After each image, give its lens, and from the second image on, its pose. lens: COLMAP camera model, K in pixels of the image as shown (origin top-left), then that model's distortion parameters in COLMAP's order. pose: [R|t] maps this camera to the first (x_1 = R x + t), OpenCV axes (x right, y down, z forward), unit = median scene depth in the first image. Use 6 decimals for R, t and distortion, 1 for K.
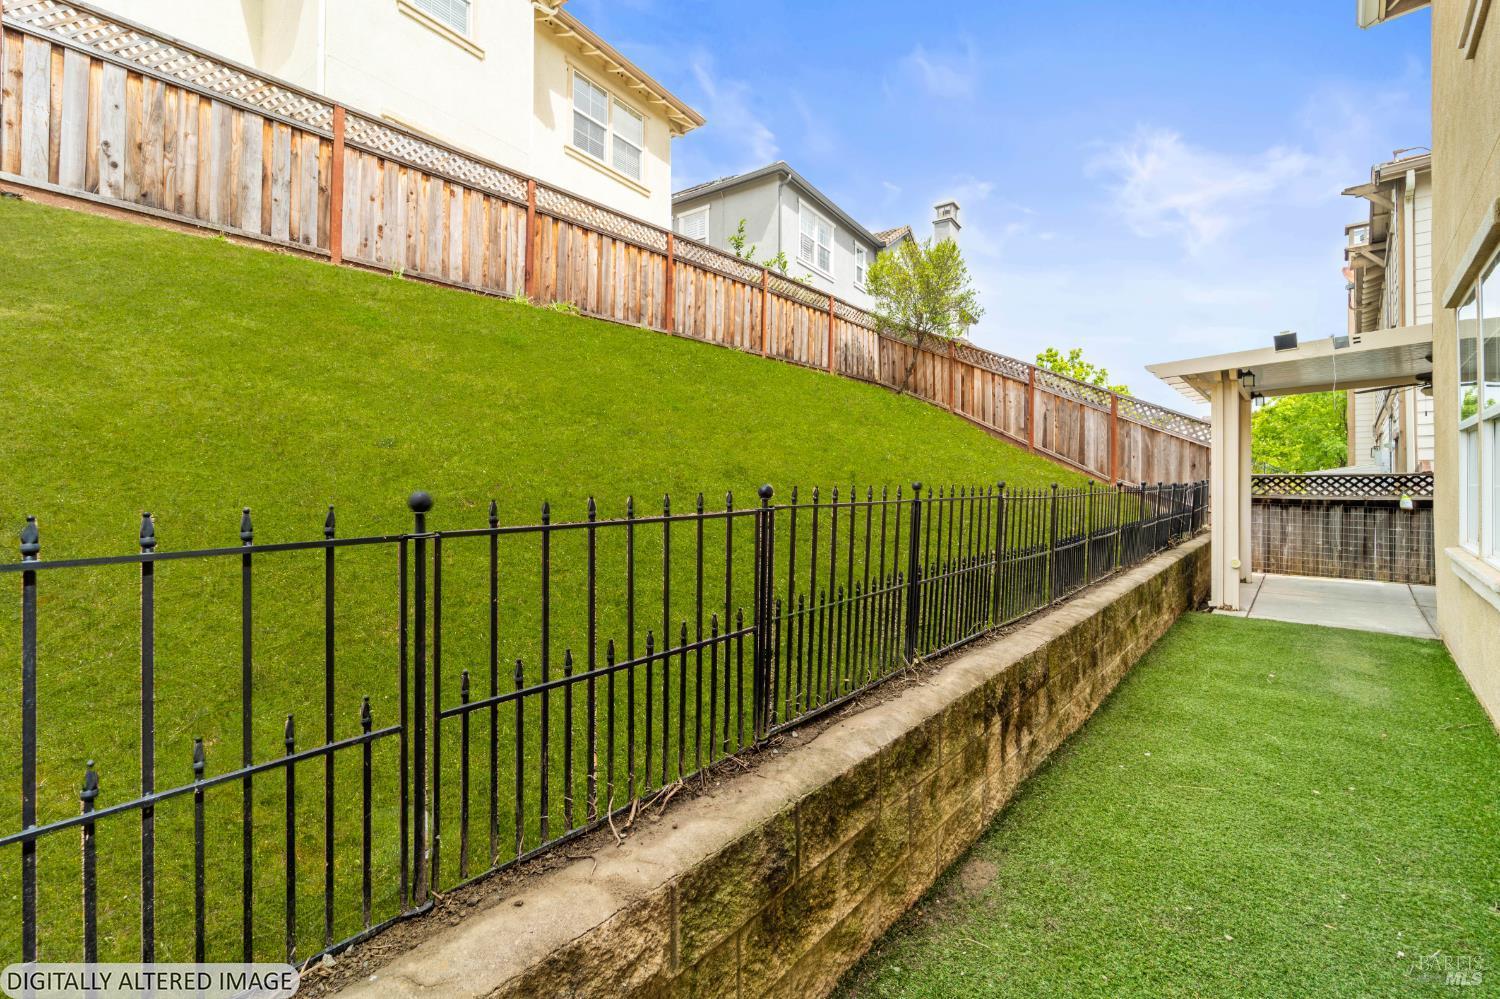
lens RADIAL K [[601.5, 0, 732.8], [0, 601.5, 475.6], [0, 0, 1]] dist [-0.006538, 0.000120]
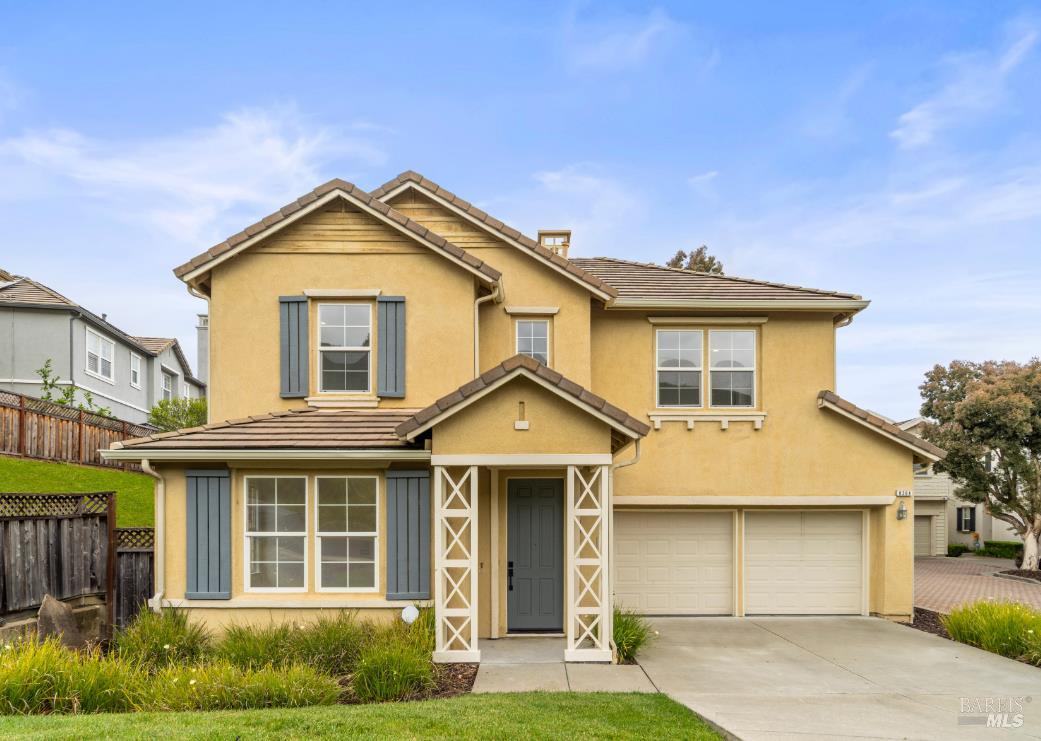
lens RADIAL K [[588.5, 0, 519.6], [0, 588.5, 517.3], [0, 0, 1]] dist [-0.003625, 0.000033]
pose [[0.685892, -0.009537, 0.727641, -0.303077], [0.009602, 0.999946, 0.004055, -0.048485], [-0.727640, 0.004206, 0.685946, -0.991785]]
